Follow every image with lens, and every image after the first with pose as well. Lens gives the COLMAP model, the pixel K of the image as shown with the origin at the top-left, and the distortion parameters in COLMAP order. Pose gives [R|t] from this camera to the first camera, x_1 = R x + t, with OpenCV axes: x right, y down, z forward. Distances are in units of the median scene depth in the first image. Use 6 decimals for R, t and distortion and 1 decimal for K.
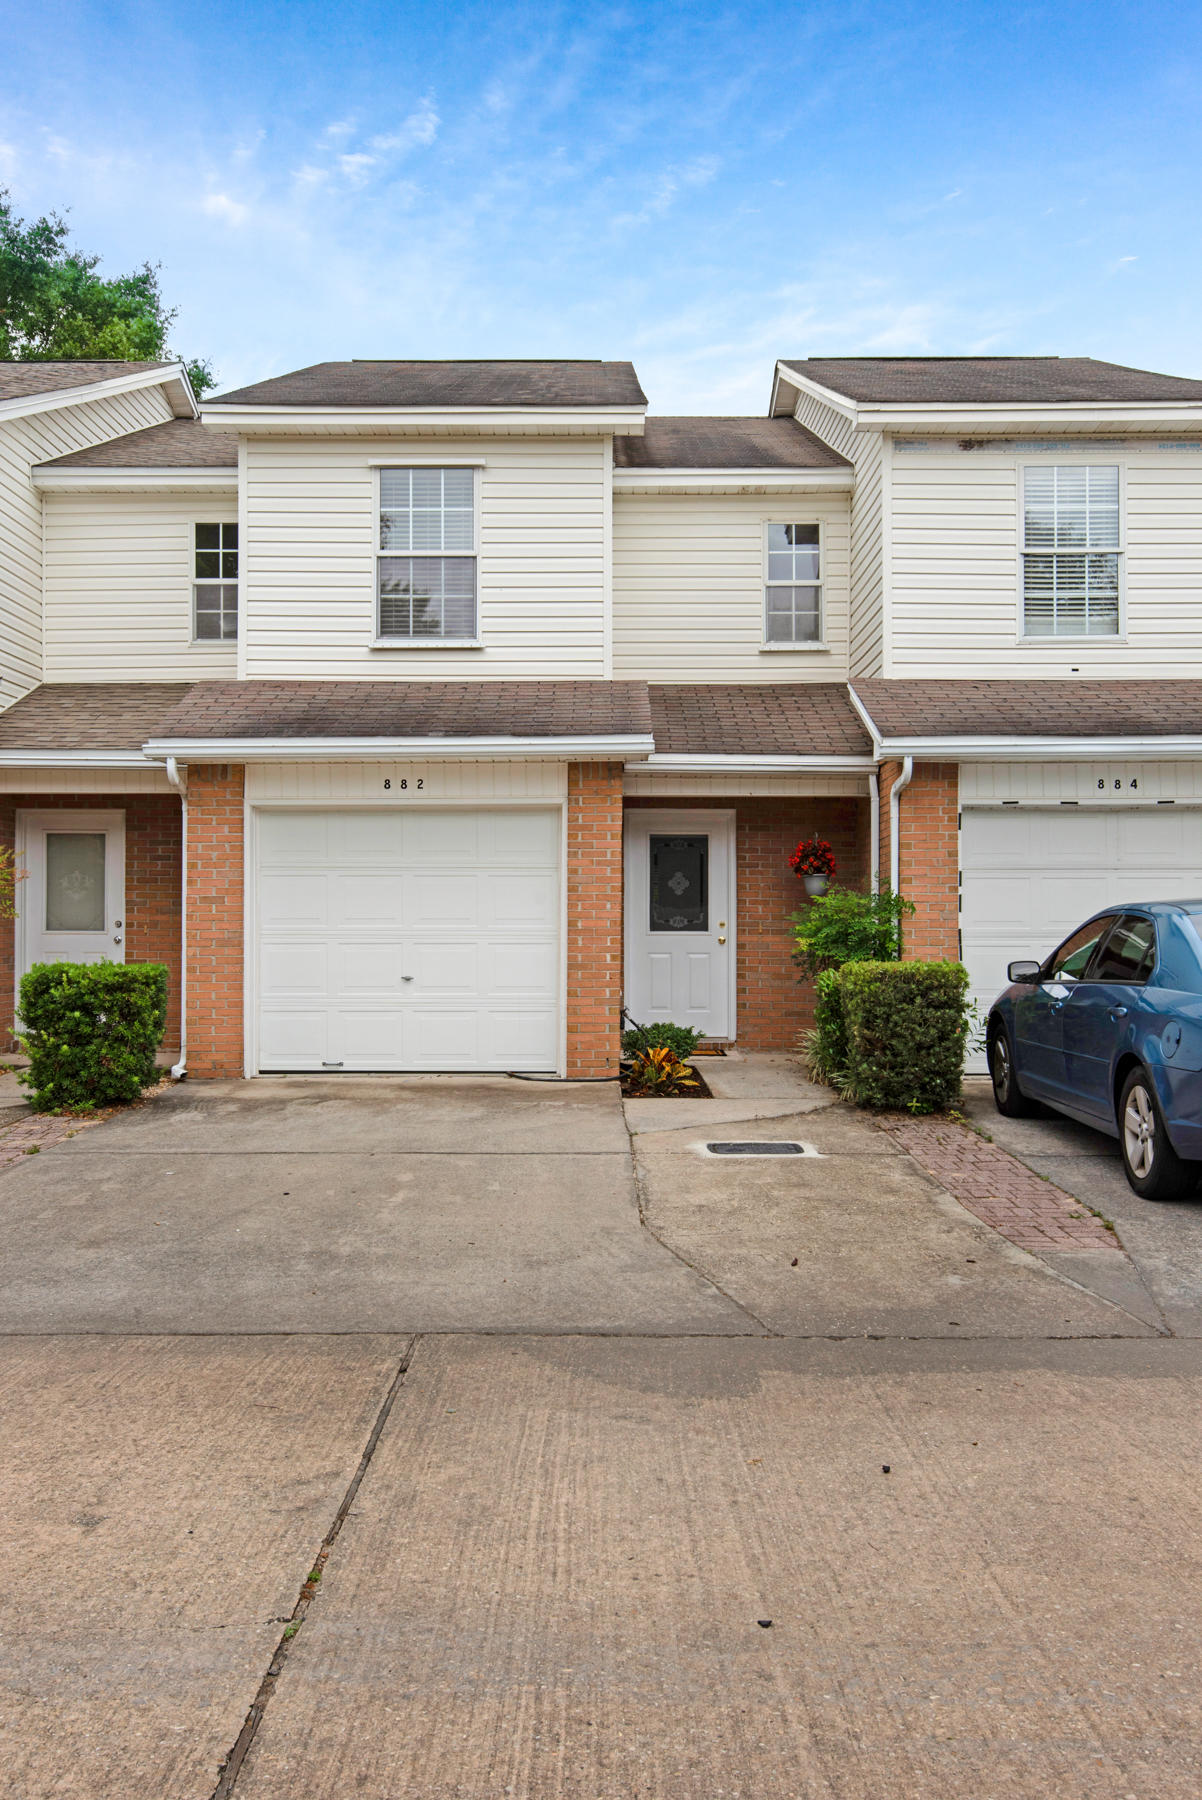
lens RADIAL K [[1579.9, 0, 571.8], [0, 1579.9, 901.7], [0, 0, 1]] dist [0.019844, -0.001568]
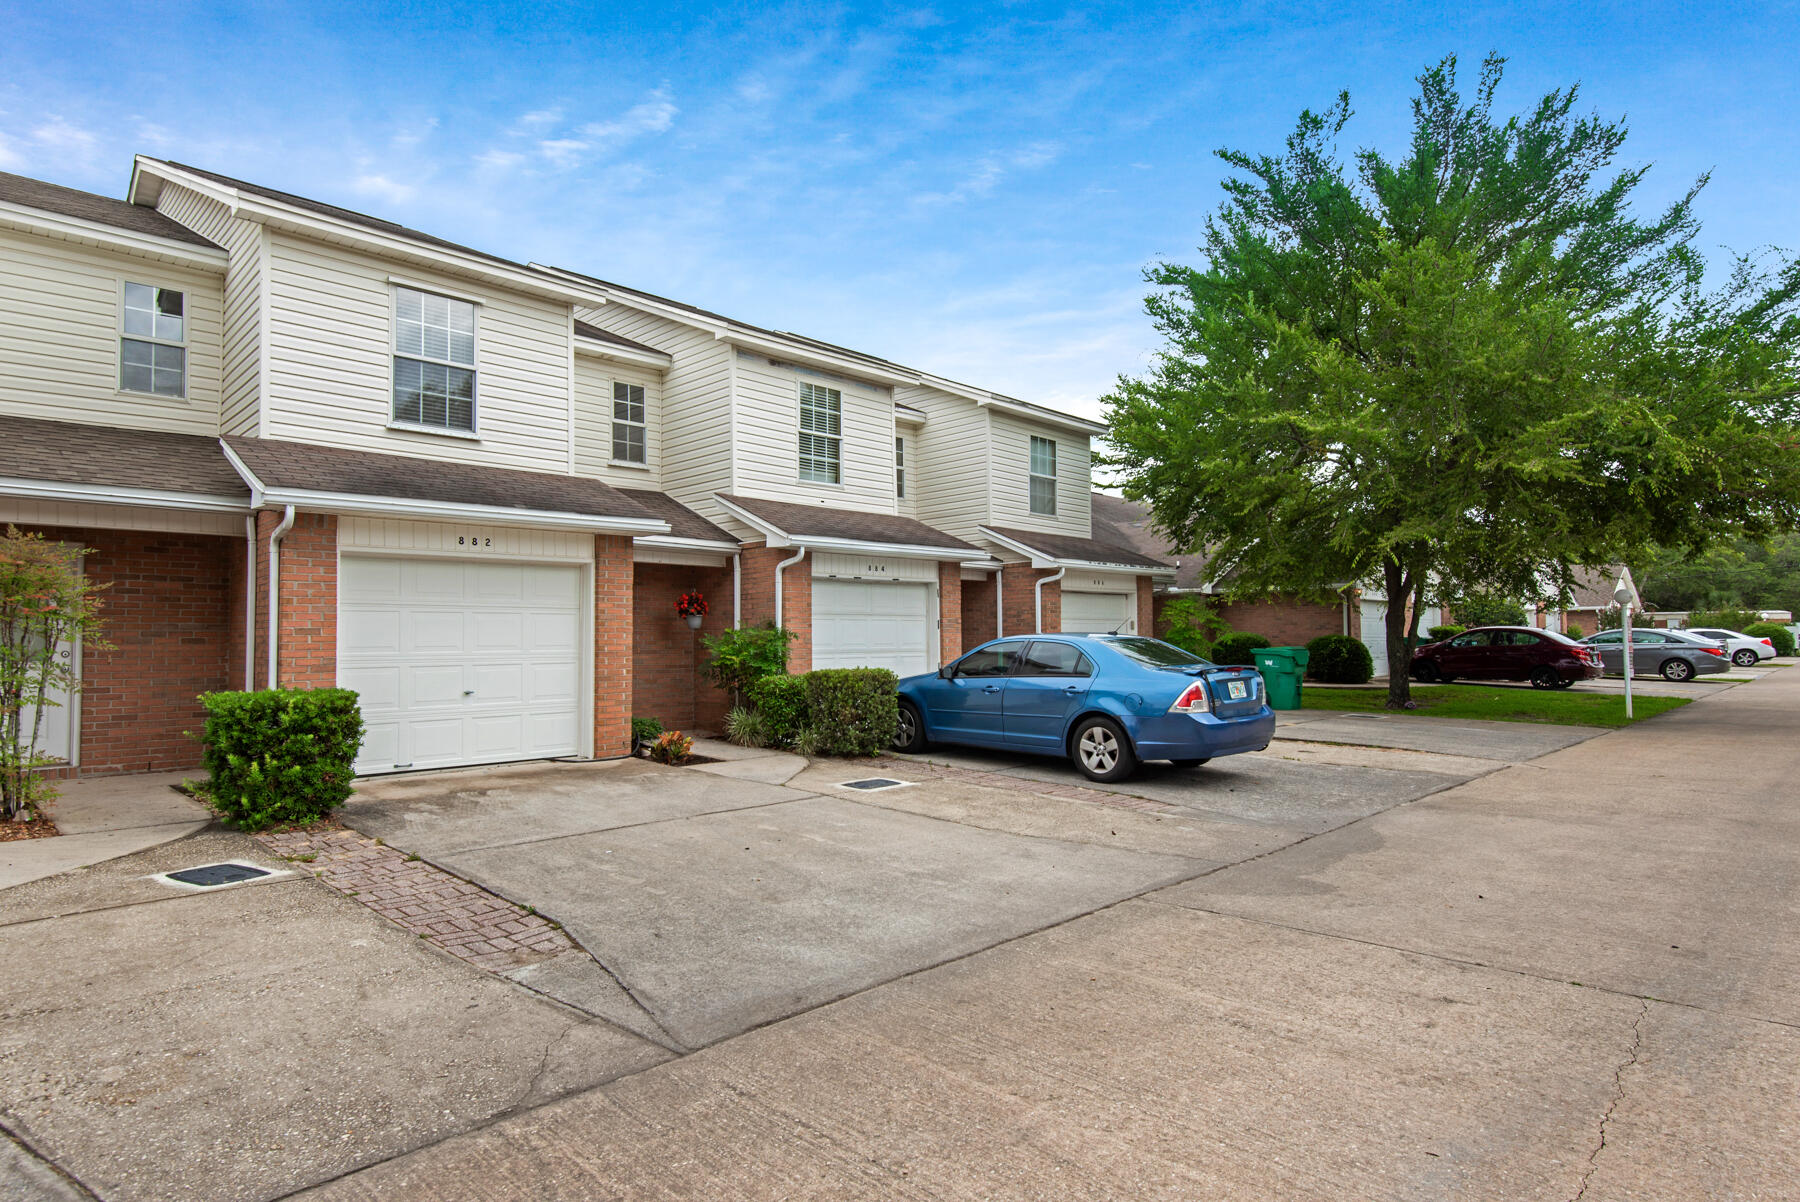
lens RADIAL K [[975.3, 0, 905.0], [0, 975.3, 607.9], [0, 0, 1]] dist [0.033724, -0.005142]
pose [[0.702815, 0.019071, 0.711117, -0.431395], [-0.003739, 0.999726, -0.023116, -0.003263], [-0.711363, 0.013587, 0.702693, 0.189255]]
